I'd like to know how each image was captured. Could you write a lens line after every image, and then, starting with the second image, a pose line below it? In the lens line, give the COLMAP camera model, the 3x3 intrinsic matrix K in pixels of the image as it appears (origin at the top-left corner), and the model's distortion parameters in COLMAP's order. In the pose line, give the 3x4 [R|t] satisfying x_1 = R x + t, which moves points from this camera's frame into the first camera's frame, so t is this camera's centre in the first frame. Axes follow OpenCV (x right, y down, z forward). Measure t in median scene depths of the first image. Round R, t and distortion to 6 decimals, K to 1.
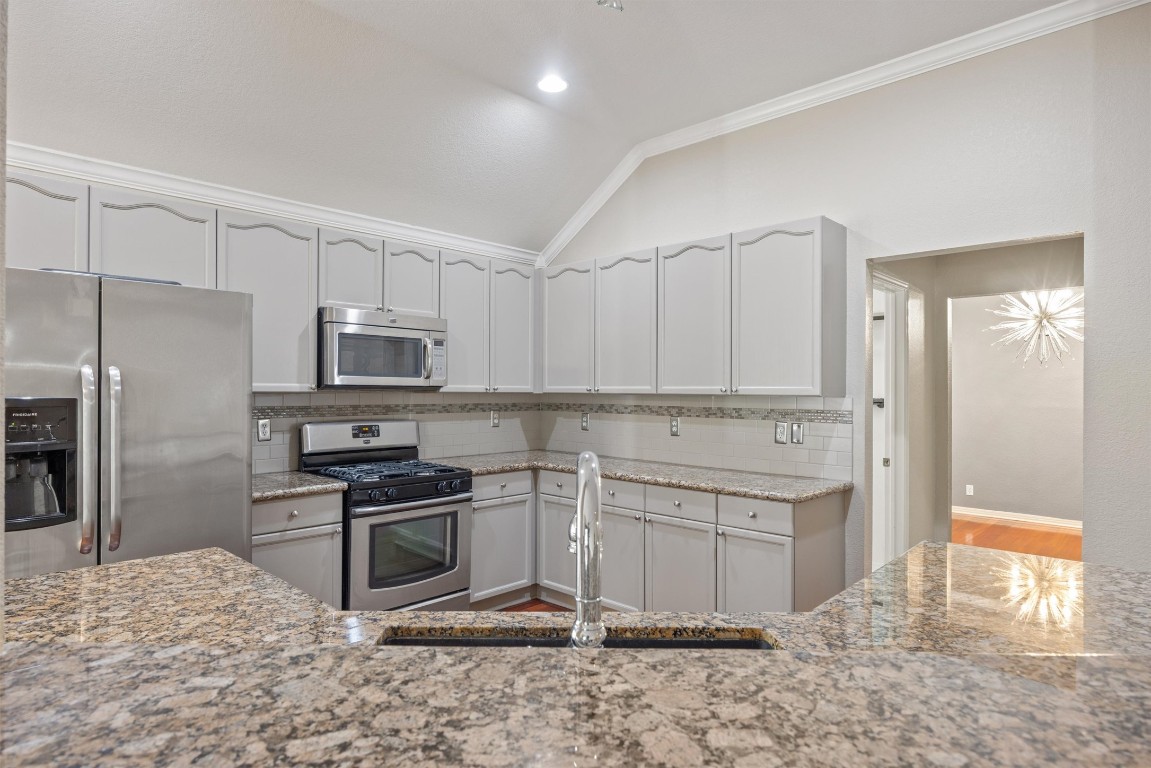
lens RADIAL K [[638.5, 0, 572.2], [0, 638.5, 385.2], [0, 0, 1]] dist [0.003403, -0.000754]
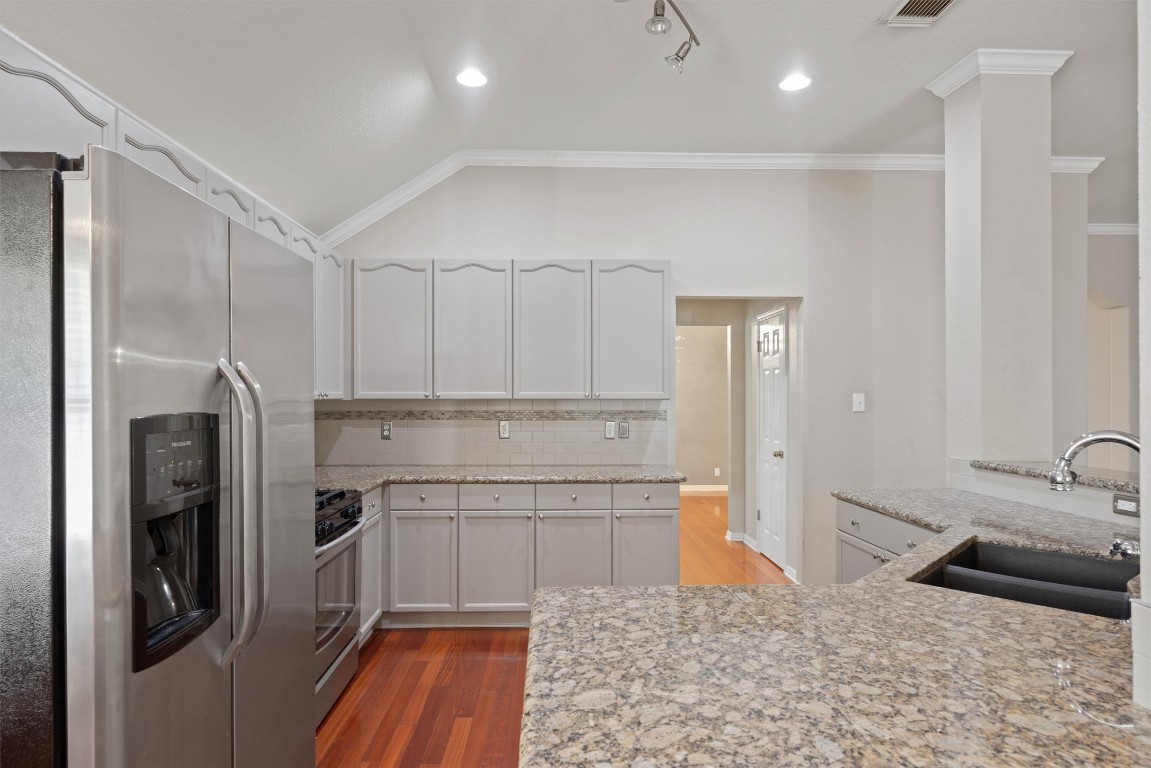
lens RADIAL K [[638.5, 0, 580.0], [0, 638.5, 393.3], [0, 0, 1]] dist [0.003403, -0.000754]
pose [[0.695994, -0.003095, 0.718040, -0.545894], [-0.000717, 0.999987, 0.005005, -0.001254], [-0.718047, -0.003998, 0.695983, 0.189727]]
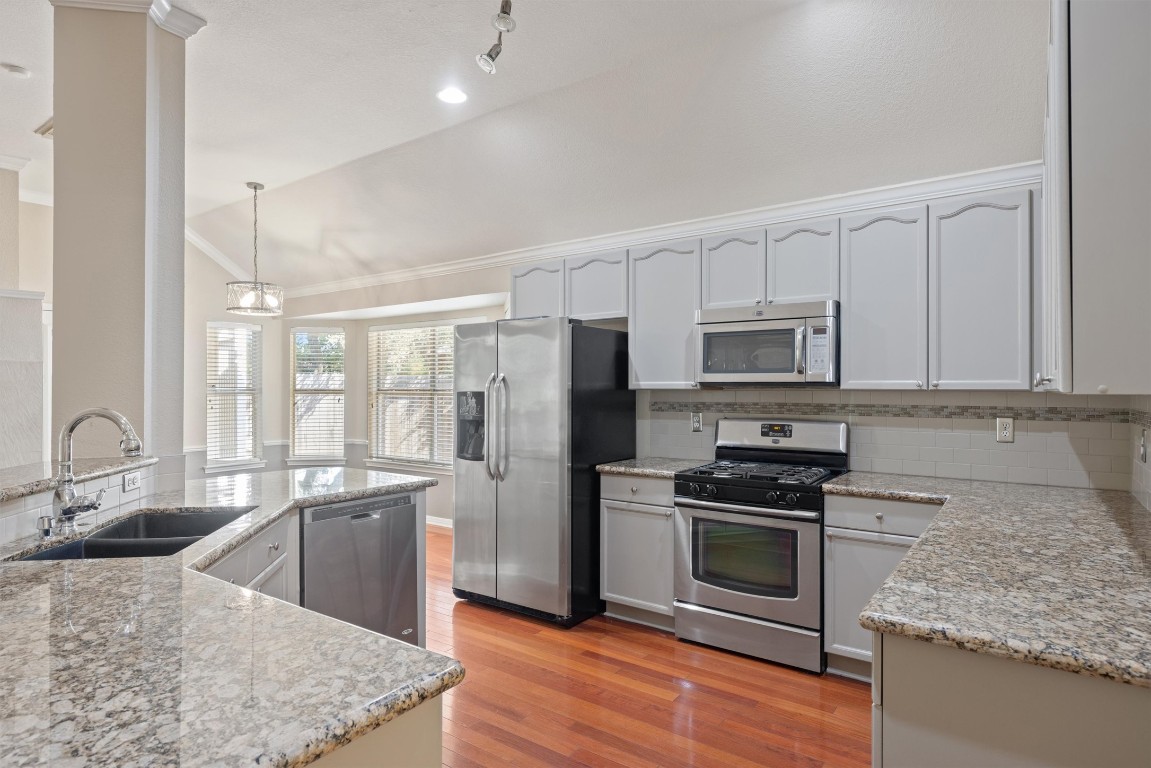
lens RADIAL K [[638.5, 0, 567.1], [0, 638.5, 388.2], [0, 0, 1]] dist [0.003403, -0.000754]
pose [[0.135017, -0.004404, -0.990833, 0.594190], [0.005952, 0.999976, -0.003634, 0.010872], [0.990825, -0.005406, 0.135040, 0.570210]]
